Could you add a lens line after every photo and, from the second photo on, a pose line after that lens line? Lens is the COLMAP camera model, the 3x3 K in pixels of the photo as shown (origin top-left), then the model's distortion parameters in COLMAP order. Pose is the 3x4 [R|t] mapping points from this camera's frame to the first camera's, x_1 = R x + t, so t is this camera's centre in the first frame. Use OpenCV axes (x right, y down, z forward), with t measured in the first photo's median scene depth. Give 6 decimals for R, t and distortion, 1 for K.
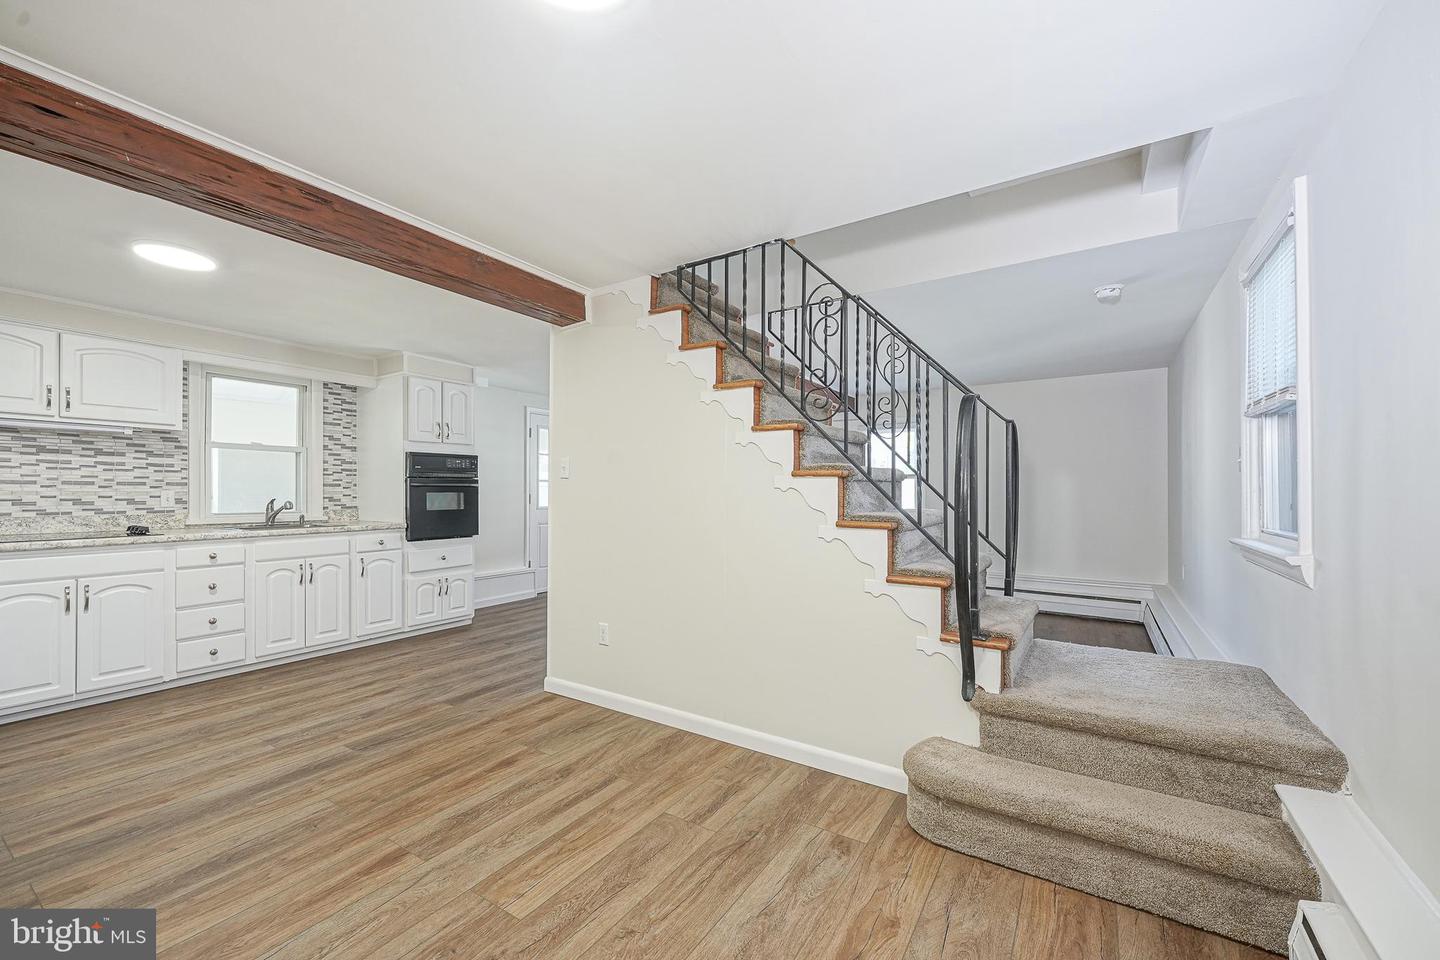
lens RADIAL K [[562.9, 0, 713.7], [0, 562.9, 489.1], [0, 0, 1]] dist [-0.001144, -0.000007]
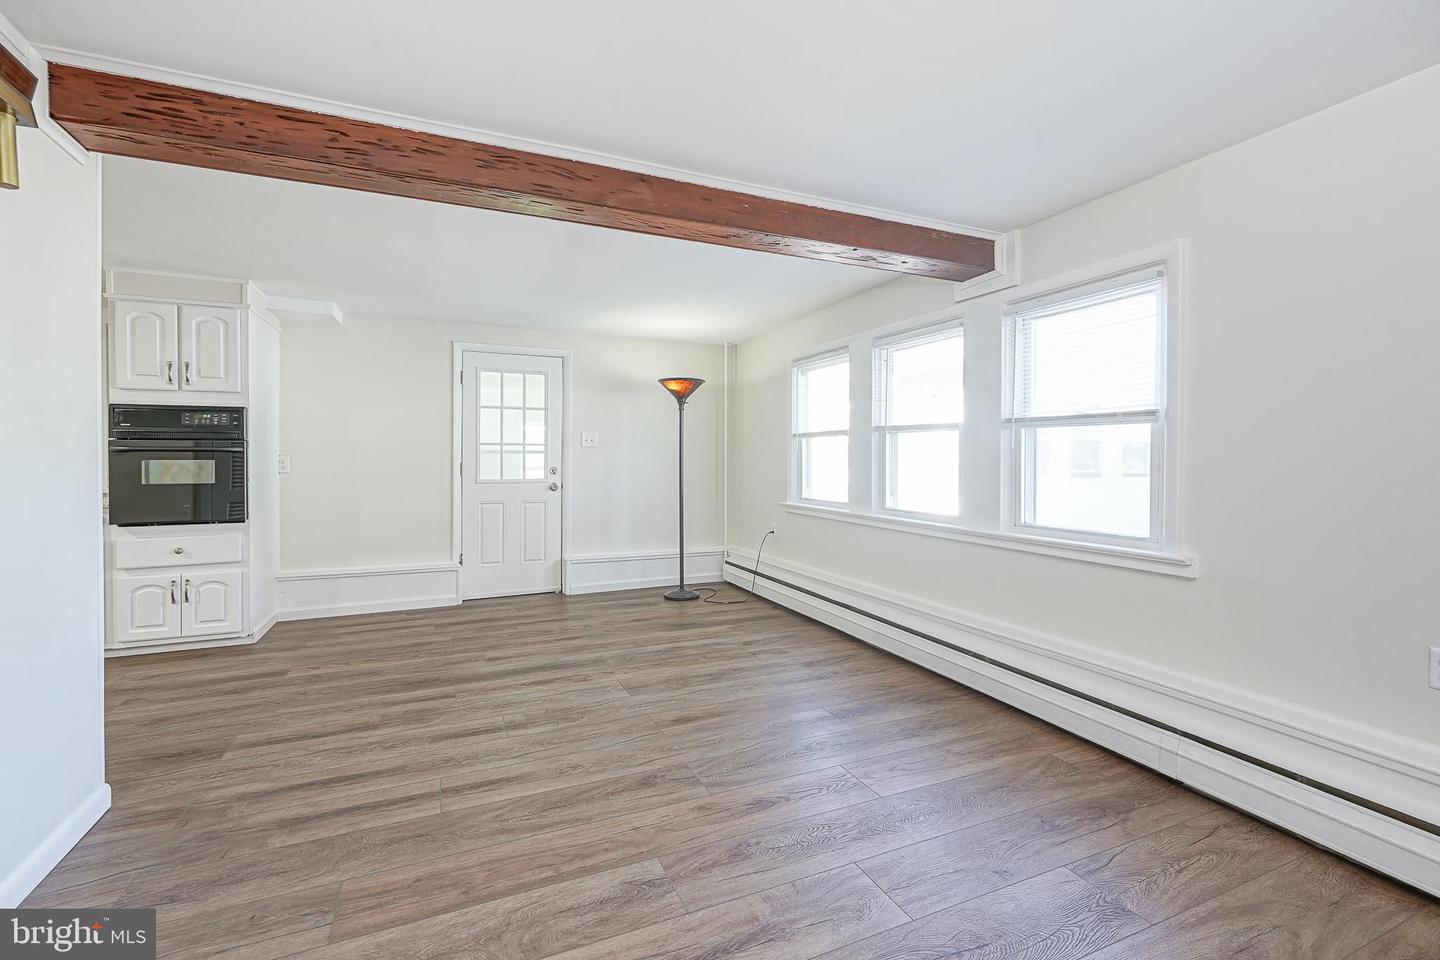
lens RADIAL K [[580.5, 0, 717.7], [0, 580.5, 464.1], [0, 0, 1]] dist [0.000746, 0.000204]
pose [[0.831514, 0.007125, -0.555458, 0.671780], [0.000173, 0.999914, 0.013084, 0.002544], [0.555504, -0.010976, 0.831441, 1.031147]]
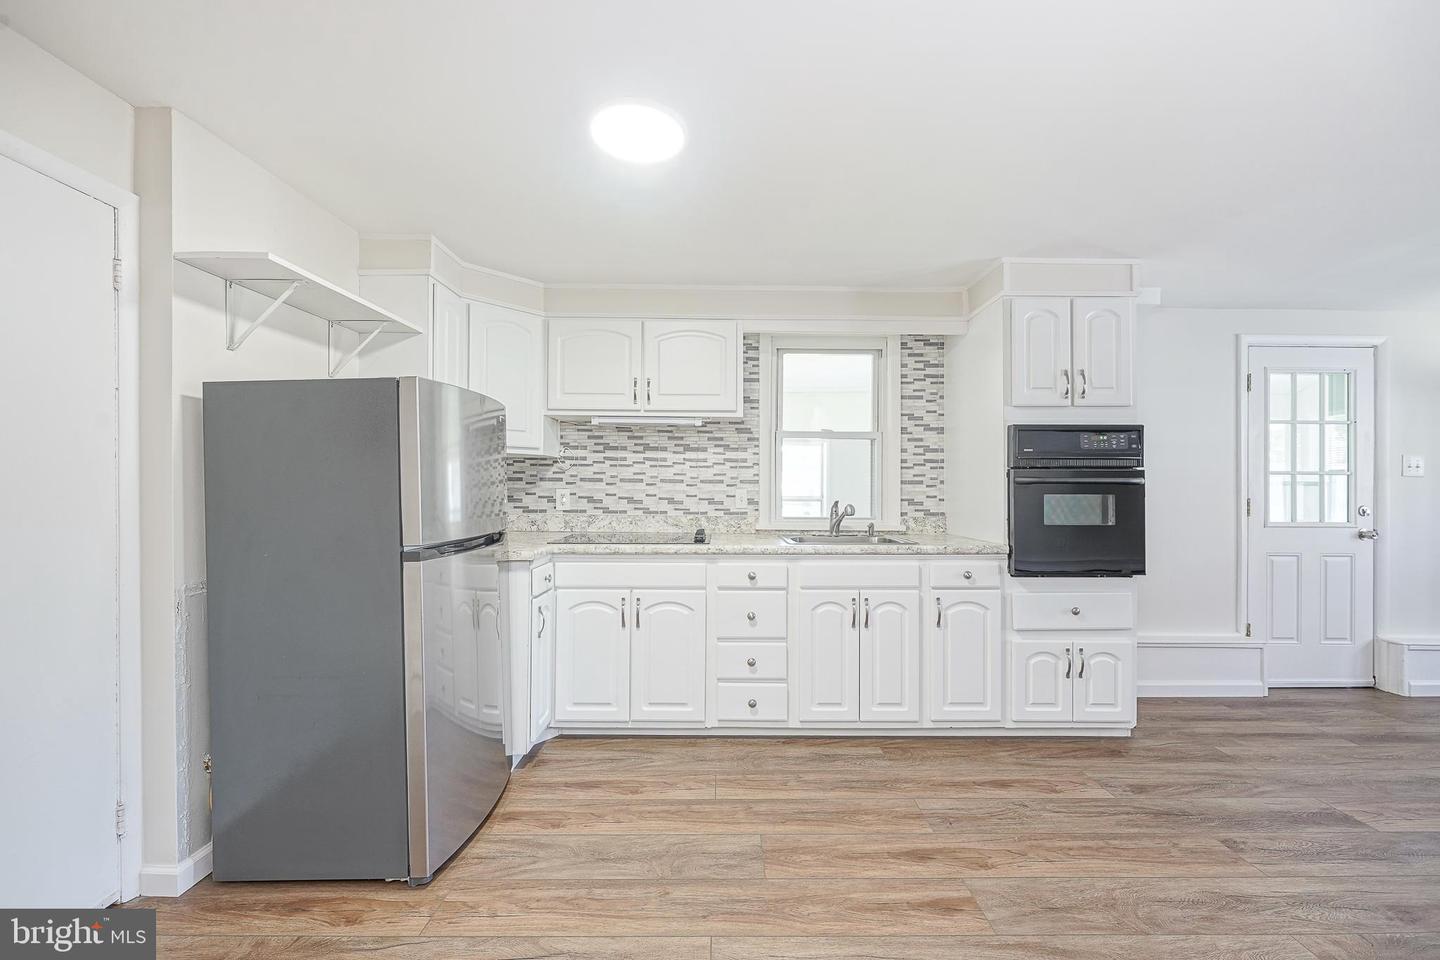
lens RADIAL K [[579.2, 0, 727.3], [0, 579.2, 483.9], [0, 0, 1]] dist [-0.000486, -0.000198]
pose [[0.541426, -0.004497, -0.840736, -0.246332], [-0.002115, 0.999975, -0.006711, 0.000416], [0.840746, 0.005412, 0.541403, 0.534663]]
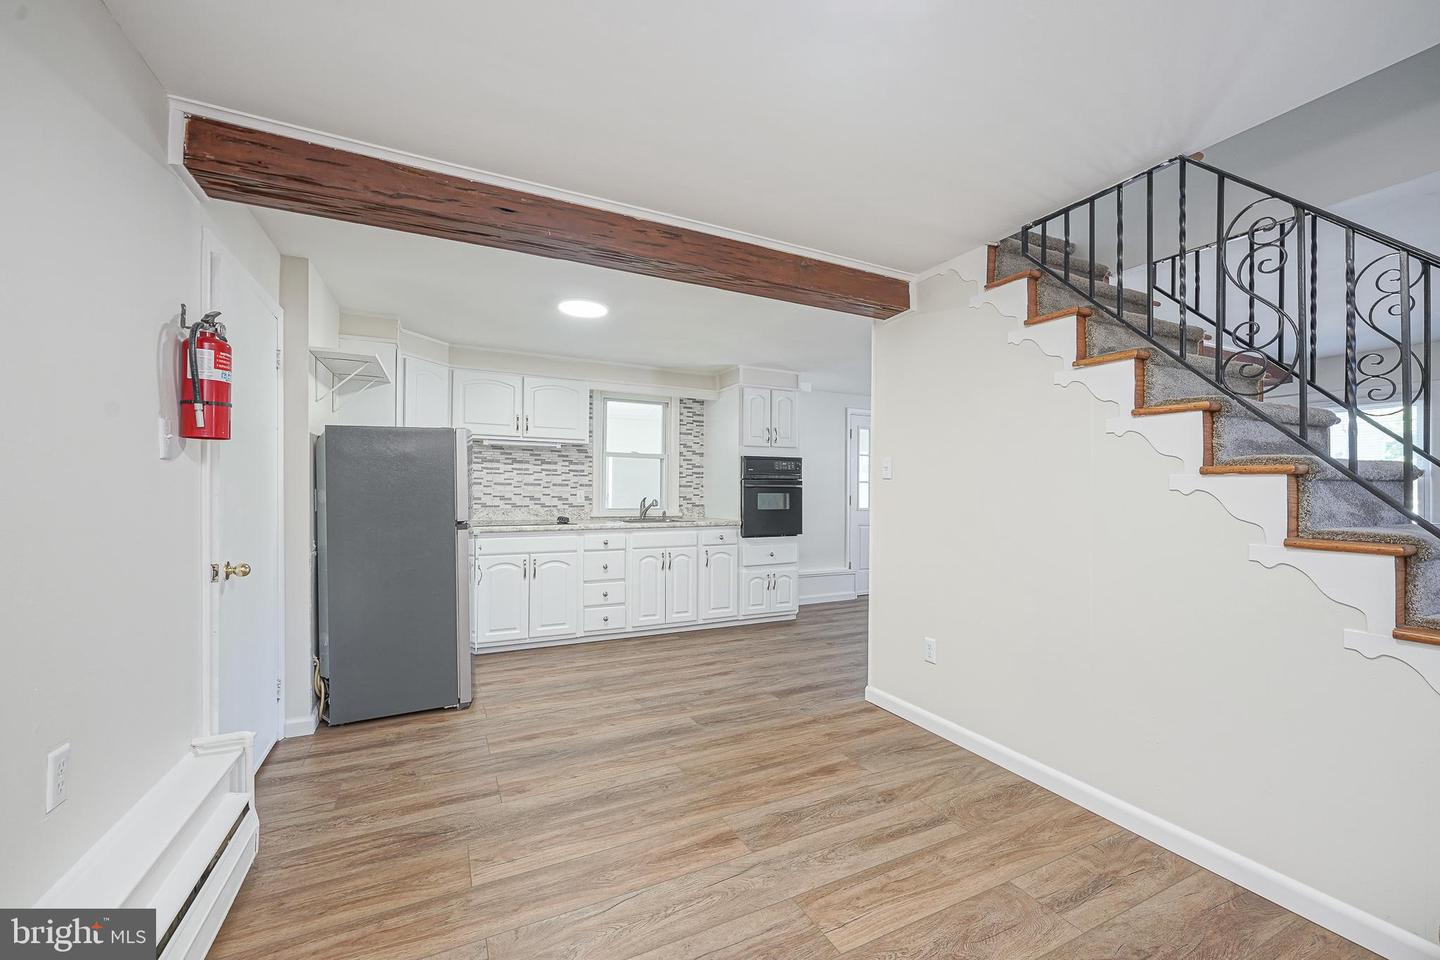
lens RADIAL K [[566.4, 0, 727.5], [0, 566.4, 483.3], [0, 0, 1]] dist [-0.001068, 0.000063]
pose [[0.863693, -0.001886, -0.504015, -0.014795], [-0.004438, 0.999926, -0.011347, 0.000043], [0.503999, 0.012037, 0.863620, 0.038992]]
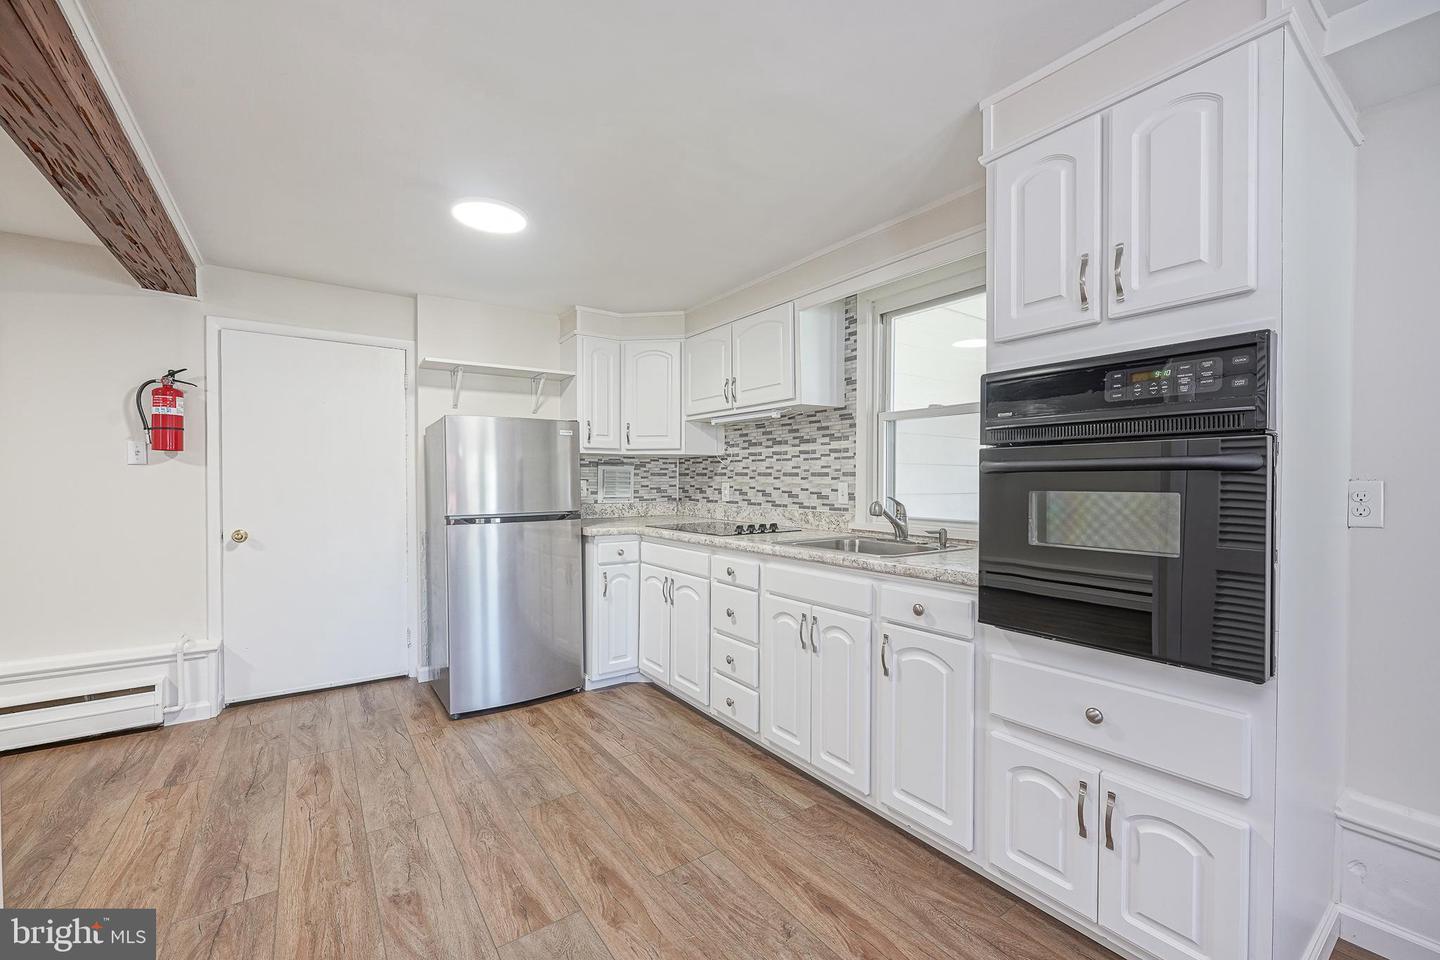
lens RADIAL K [[588.7, 0, 752.2], [0, 588.7, 484.6], [0, 0, 1]] dist [-0.000461, 0.000009]
pose [[-0.358806, 0.004037, -0.933403, -0.177580], [-0.001027, 0.999988, 0.004719, 0.001678], [0.933411, 0.002652, -0.358798, 1.267297]]
